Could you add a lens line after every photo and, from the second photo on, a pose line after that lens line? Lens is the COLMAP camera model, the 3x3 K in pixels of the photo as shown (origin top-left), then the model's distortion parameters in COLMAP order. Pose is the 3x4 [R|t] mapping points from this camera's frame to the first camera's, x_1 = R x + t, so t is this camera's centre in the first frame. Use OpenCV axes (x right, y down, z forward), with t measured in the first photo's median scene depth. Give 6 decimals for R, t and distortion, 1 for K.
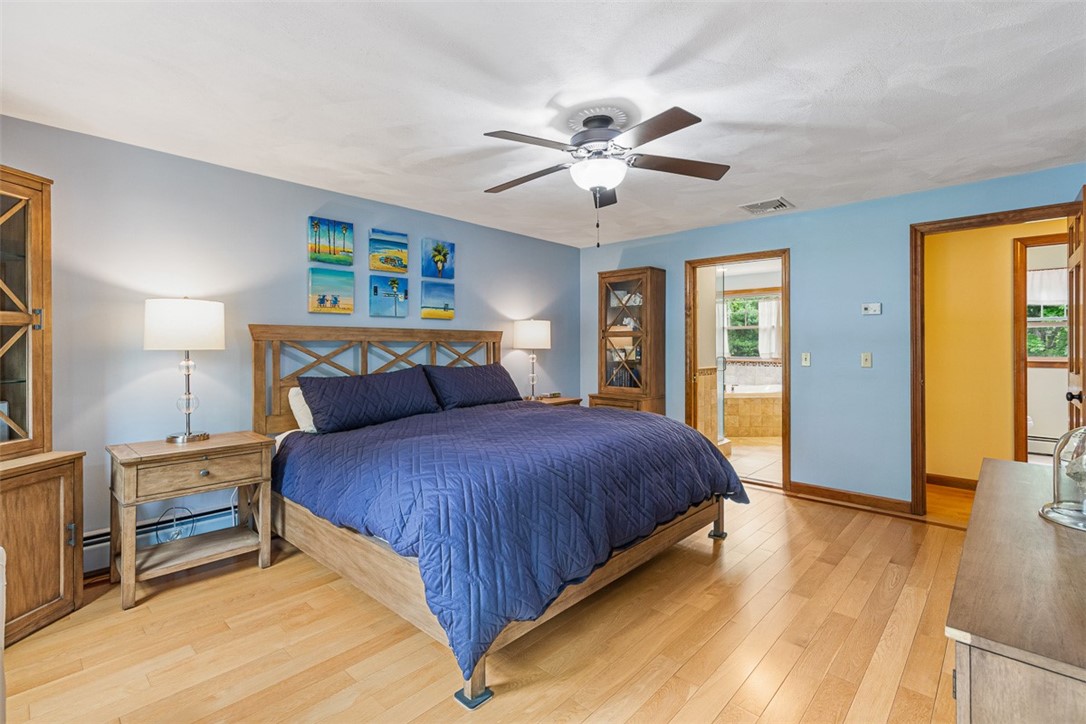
lens RADIAL K [[489.5, 0, 543.8], [0, 489.5, 343.9], [0, 0, 1]] dist [0.000853, 0.000092]
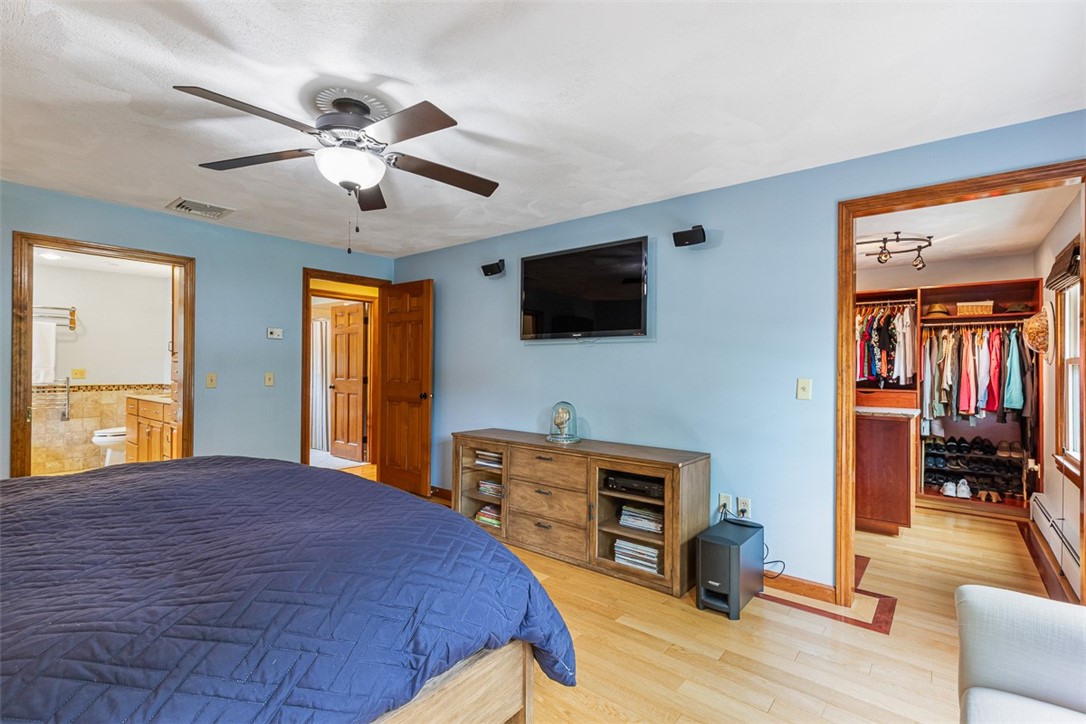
lens RADIAL K [[493.6, 0, 543.0], [0, 493.6, 362.0], [0, 0, 1]] dist [0.005987, 0.000287]
pose [[-0.077033, -0.004762, 0.997017, -0.250389], [-0.007242, 0.999965, 0.004217, -0.008497], [-0.997002, -0.006896, -0.077065, 0.243174]]
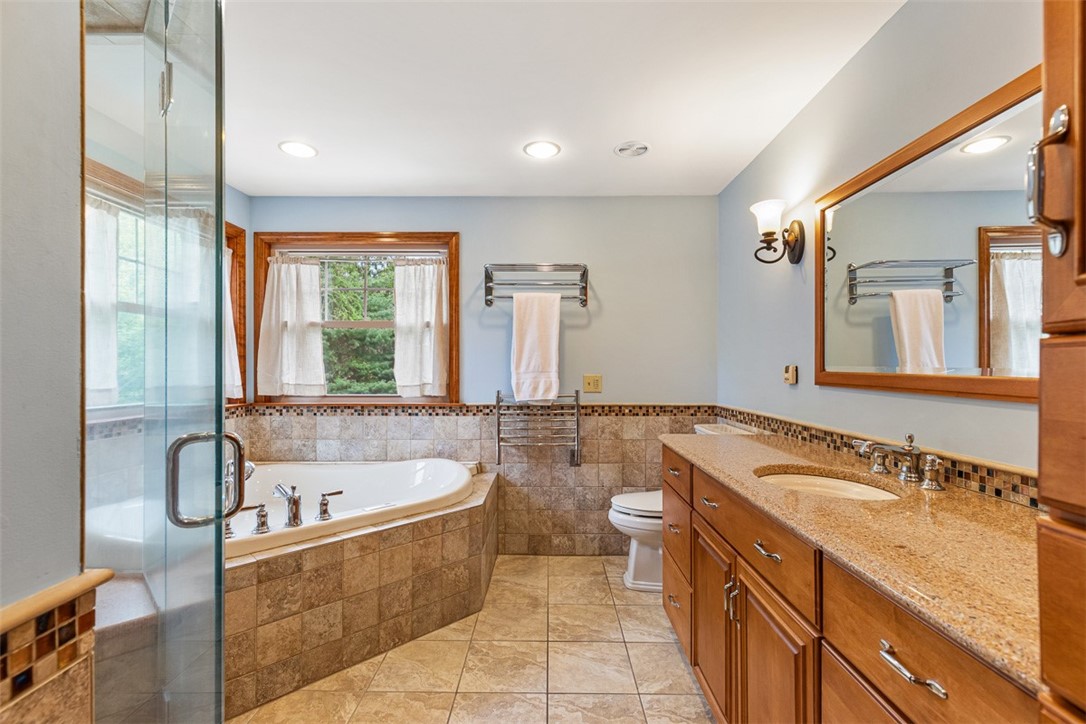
lens RADIAL K [[493.6, 0, 543.0], [0, 493.6, 362.0], [0, 0, 1]] dist [0.005987, 0.000287]
pose [[0.738639, 0.003953, 0.674089, 0.251698], [0.001372, 0.999972, -0.007368, 0.002360], [-0.674100, 0.006367, 0.738613, 0.614016]]
